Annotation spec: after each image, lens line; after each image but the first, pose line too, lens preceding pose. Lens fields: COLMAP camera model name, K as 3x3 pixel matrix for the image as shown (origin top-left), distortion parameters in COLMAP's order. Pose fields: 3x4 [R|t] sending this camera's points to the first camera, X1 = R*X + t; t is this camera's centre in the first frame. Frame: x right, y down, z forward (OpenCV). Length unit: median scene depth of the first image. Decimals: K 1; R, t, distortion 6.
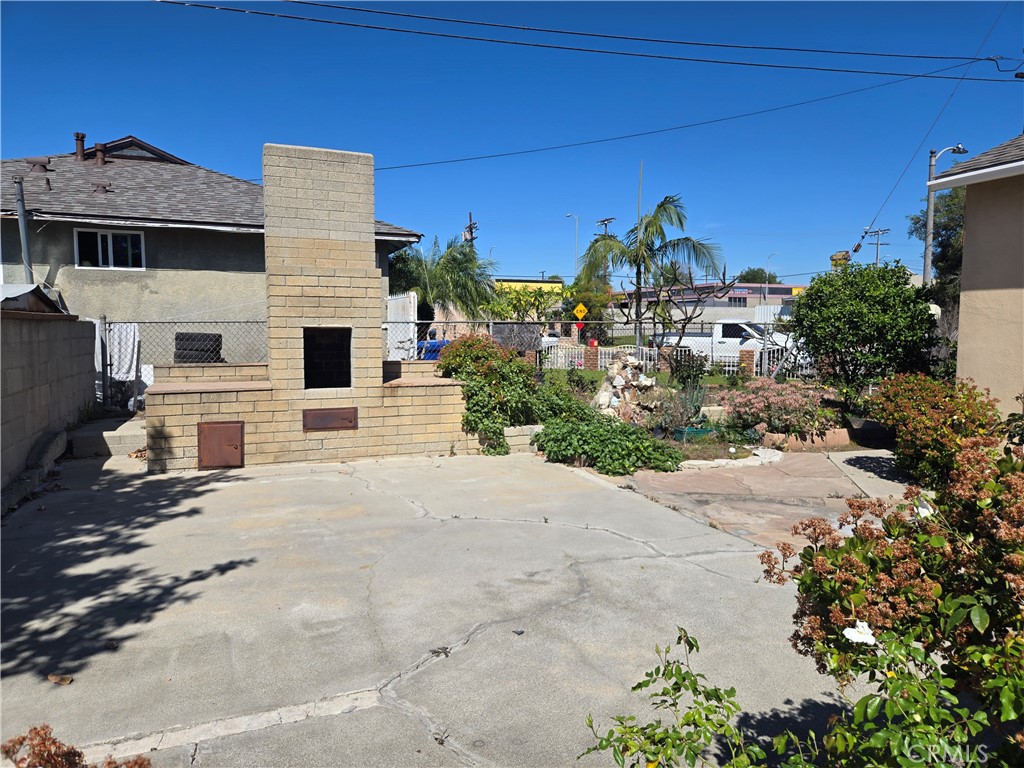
lens RADIAL K [[687.3, 0, 509.0], [0, 687.3, 383.4], [0, 0, 1]] dist [0.049037, -0.029351]
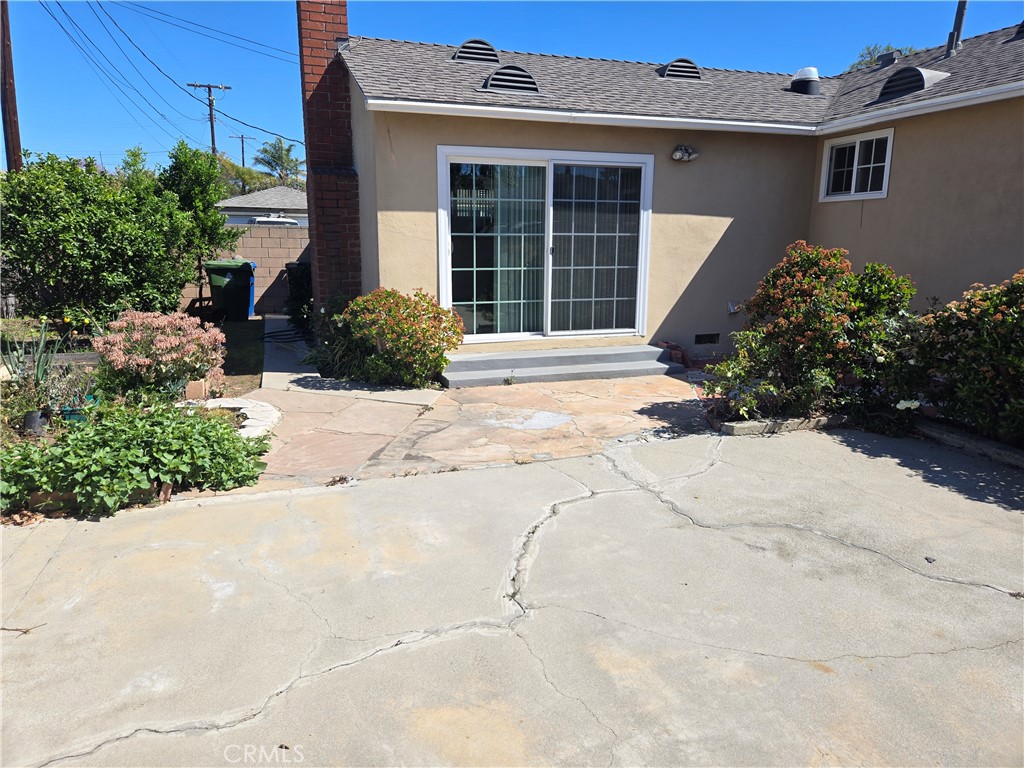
lens RADIAL K [[687.3, 0, 509.6], [0, 687.3, 378.1], [0, 0, 1]] dist [0.049037, -0.029351]
pose [[0.045457, -0.204846, 0.977738, -0.610165], [0.079009, 0.976421, 0.200897, -0.098044], [-0.995837, 0.068117, 0.060570, 0.974894]]
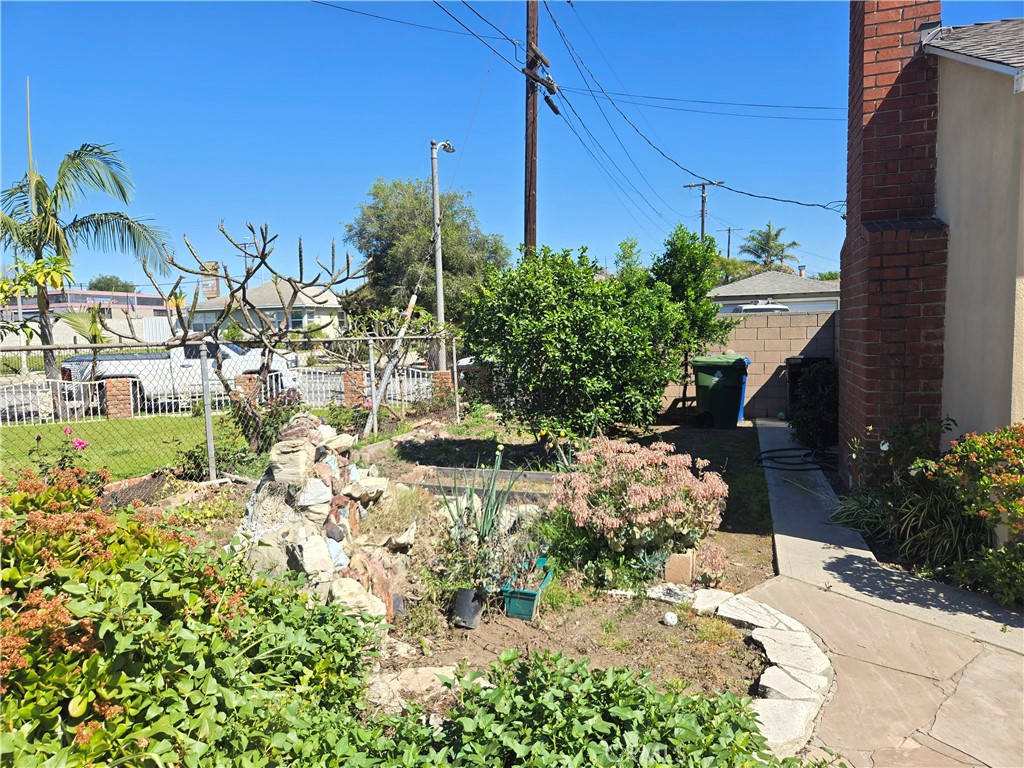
lens RADIAL K [[687.3, 0, 507.0], [0, 687.3, 384.5], [0, 0, 1]] dist [0.049037, -0.029351]
pose [[0.646840, -0.083659, 0.758023, -0.125984], [0.095513, 0.995026, 0.028312, -0.126264], [-0.756621, 0.054087, 0.651613, 1.239234]]
